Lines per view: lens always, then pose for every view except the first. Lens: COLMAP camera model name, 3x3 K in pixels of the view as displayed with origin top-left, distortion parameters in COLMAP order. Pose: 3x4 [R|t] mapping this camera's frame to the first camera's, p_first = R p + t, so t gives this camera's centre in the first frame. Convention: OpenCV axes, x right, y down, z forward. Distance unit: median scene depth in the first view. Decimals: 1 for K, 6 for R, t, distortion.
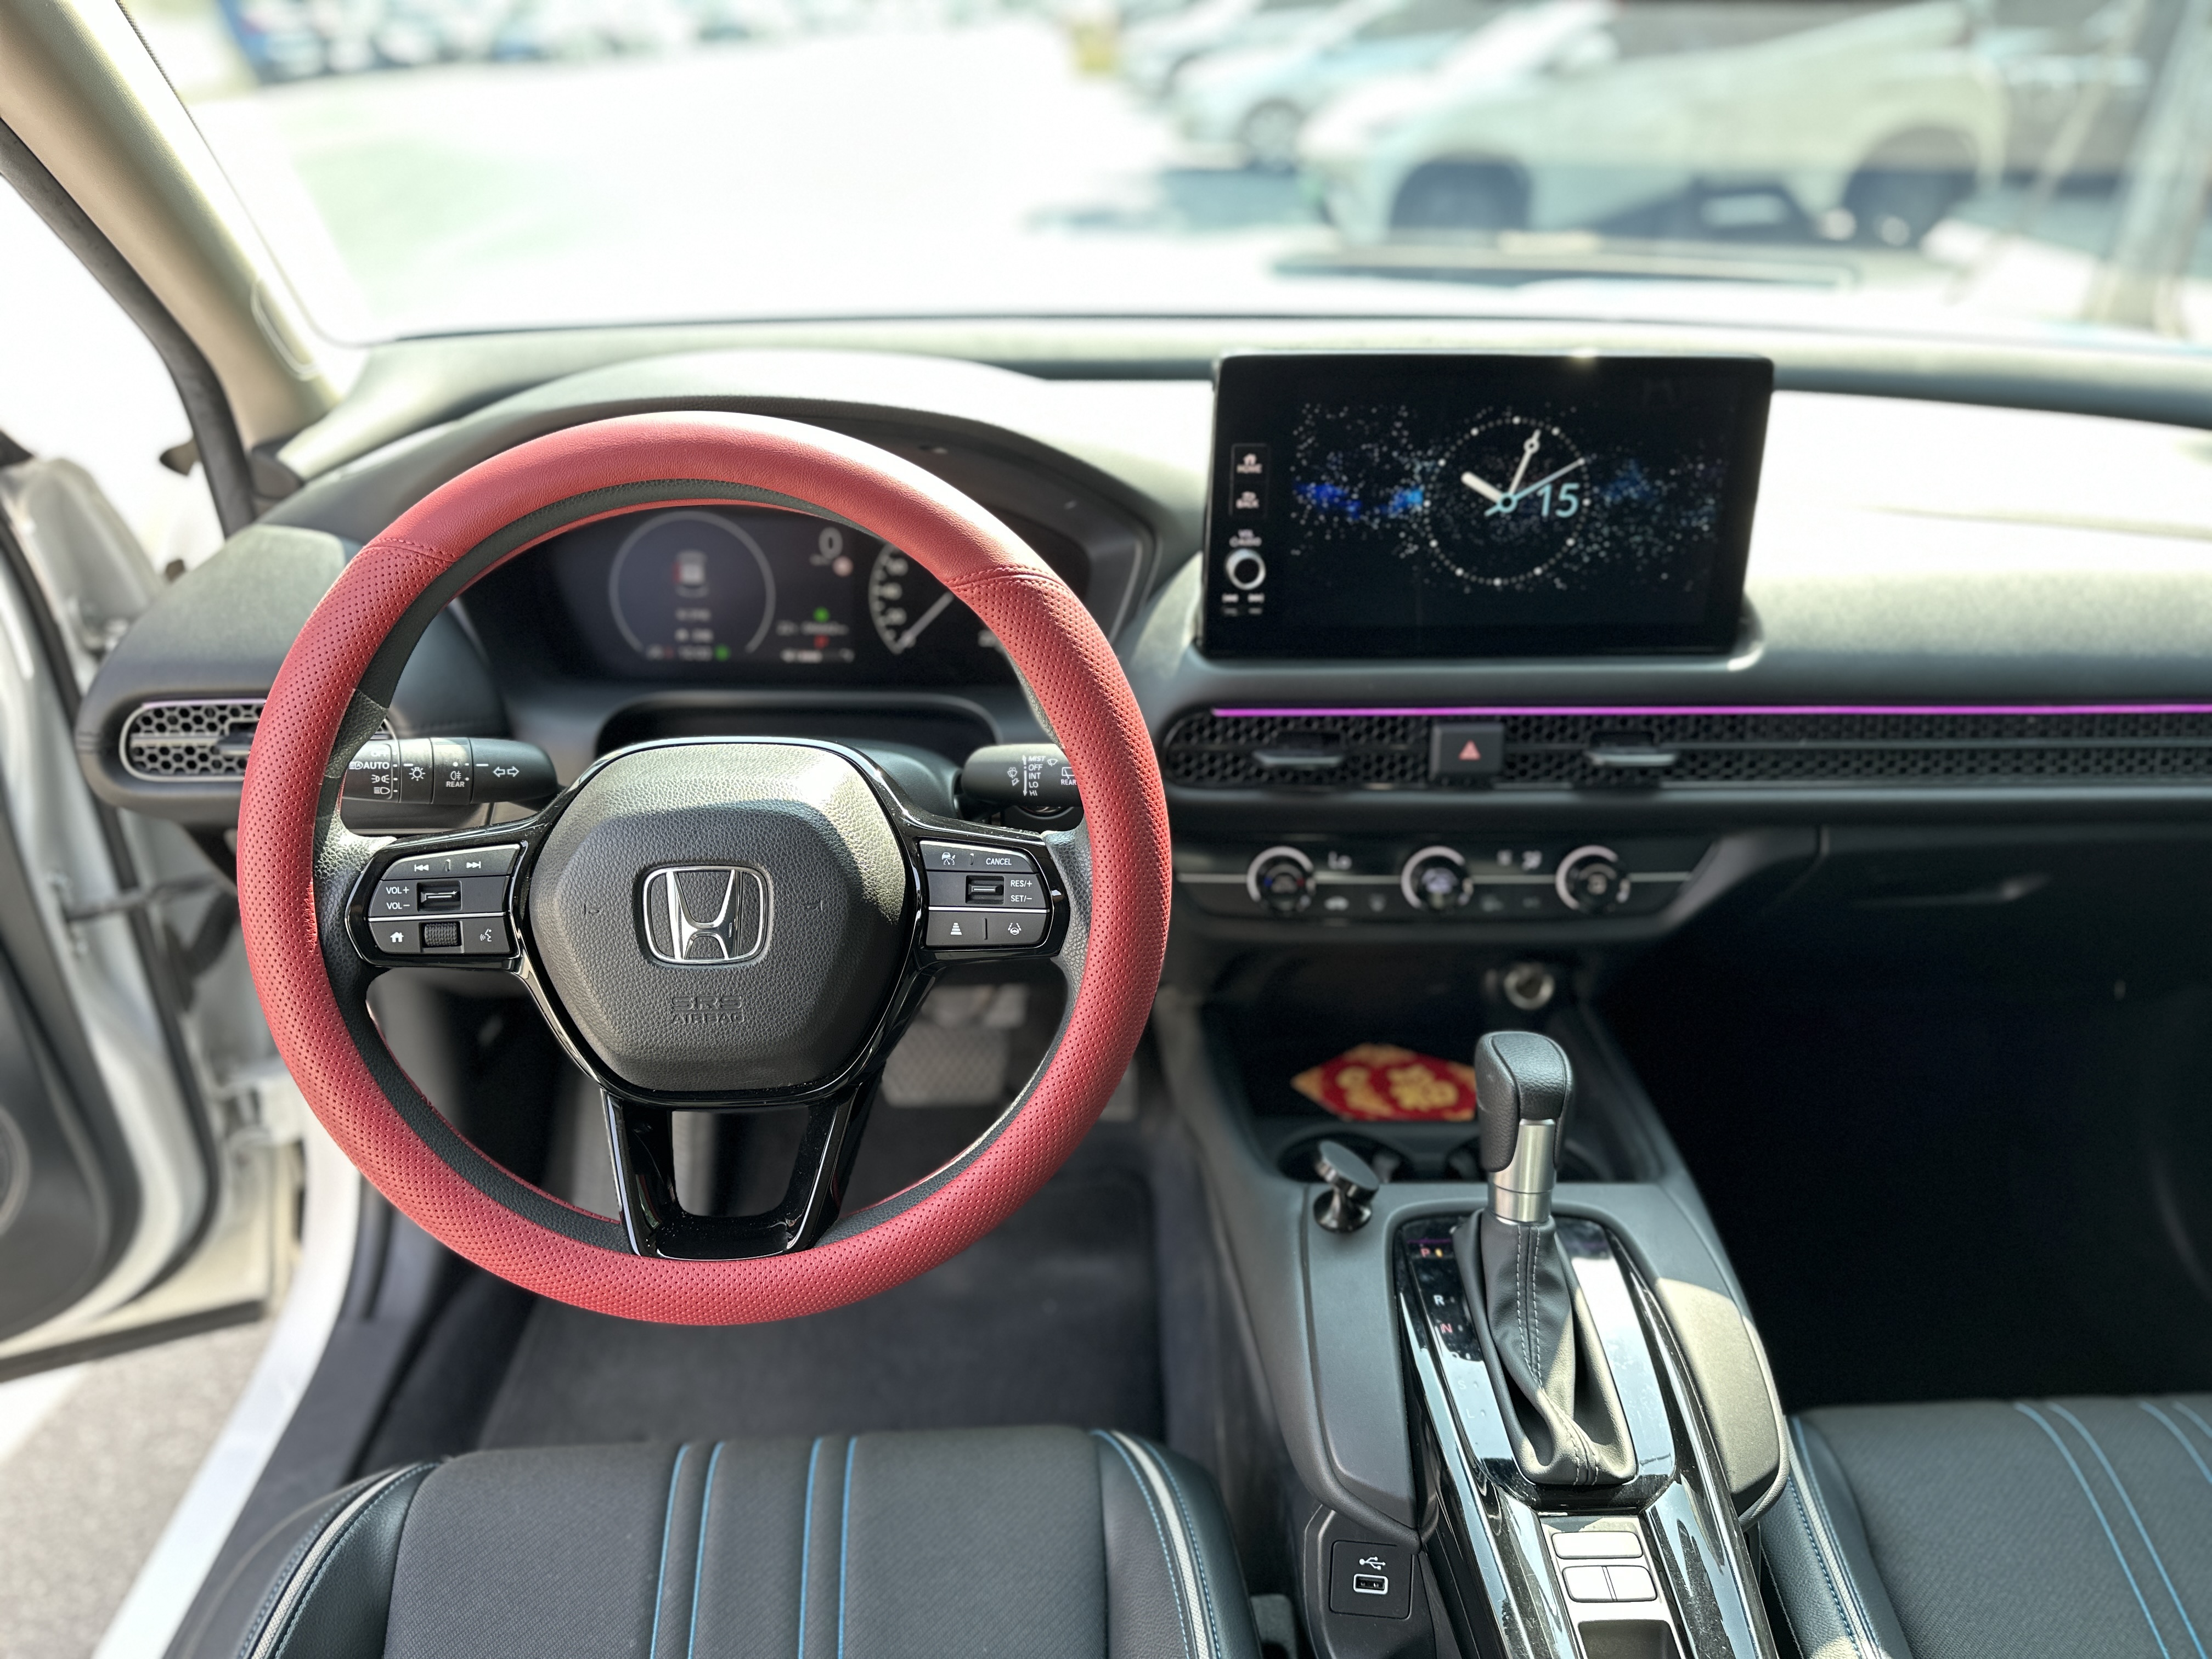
lens RADIAL K [[1478.5, 0, 1106.0], [0, 1478.5, 829.5], [0, 0, 1]] dist [-0.003755, -0.002511]
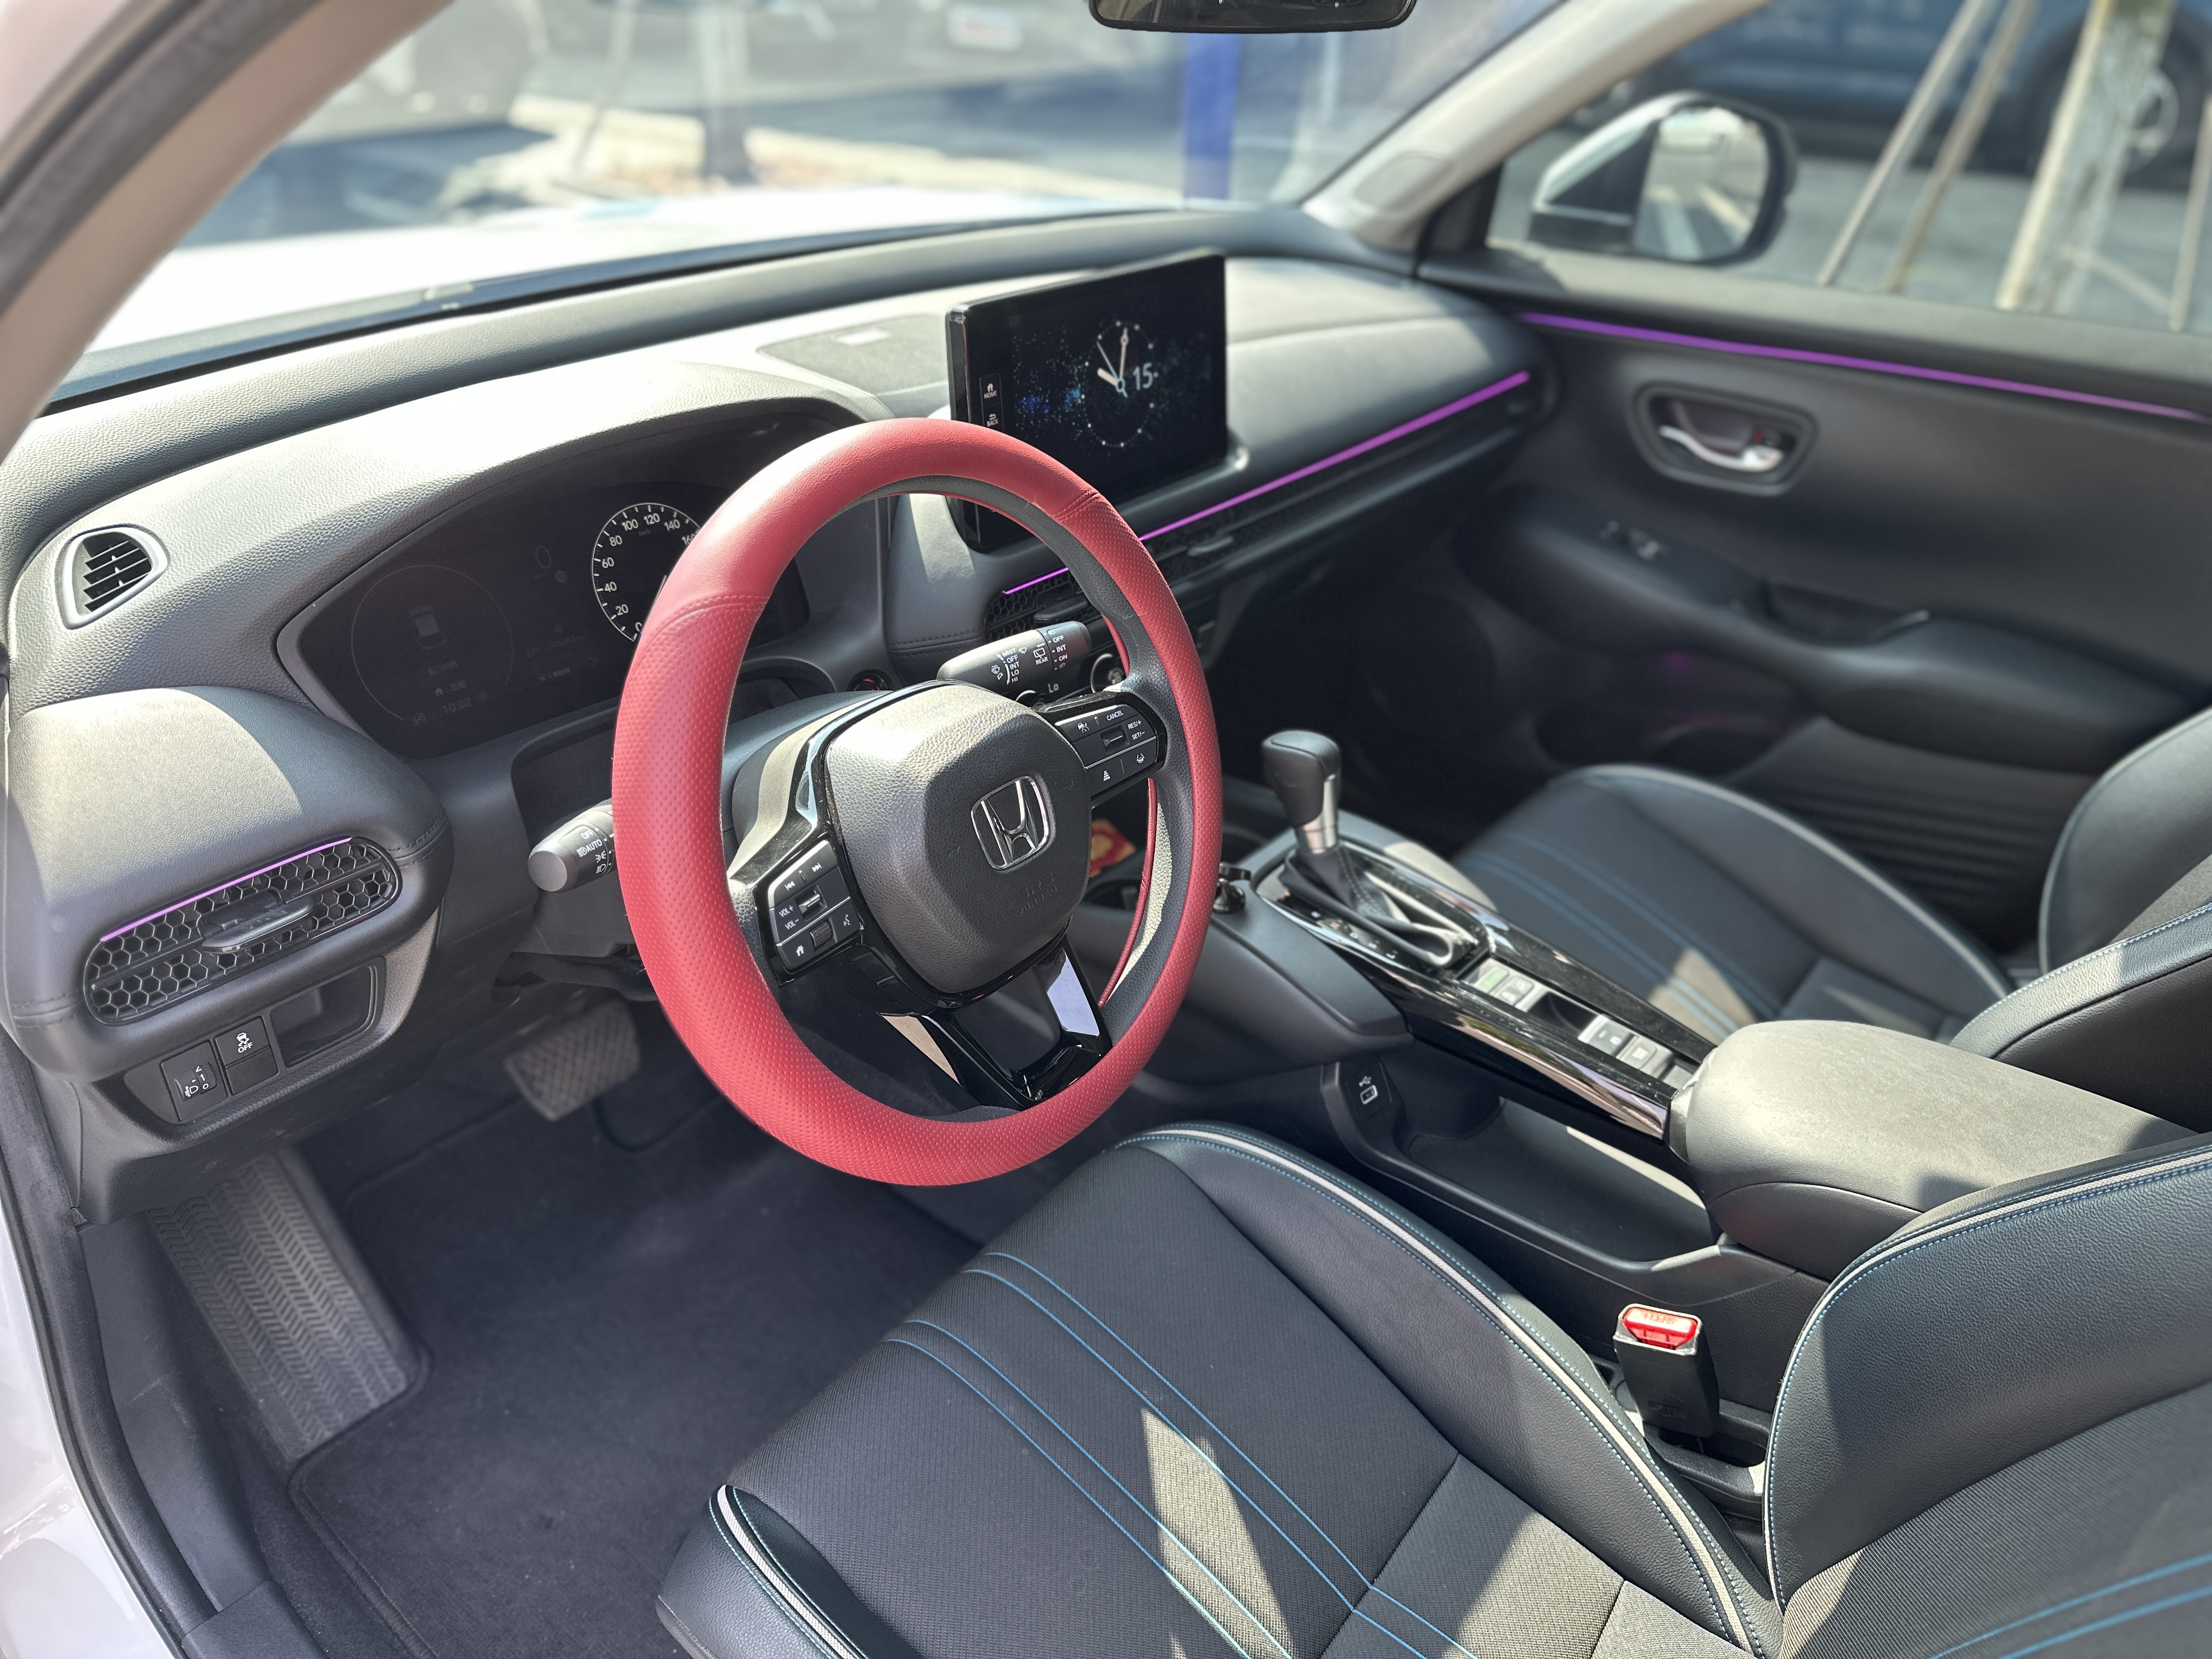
lens RADIAL K [[1478.5, 0, 1106.0], [0, 1478.5, 829.5], [0, 0, 1]] dist [-0.003755, -0.002511]
pose [[0.653549, -0.377551, 0.655995, -0.797476], [0.326256, 0.922576, 0.205939, -0.128753], [-0.682957, 0.079431, 0.726127, 0.048555]]
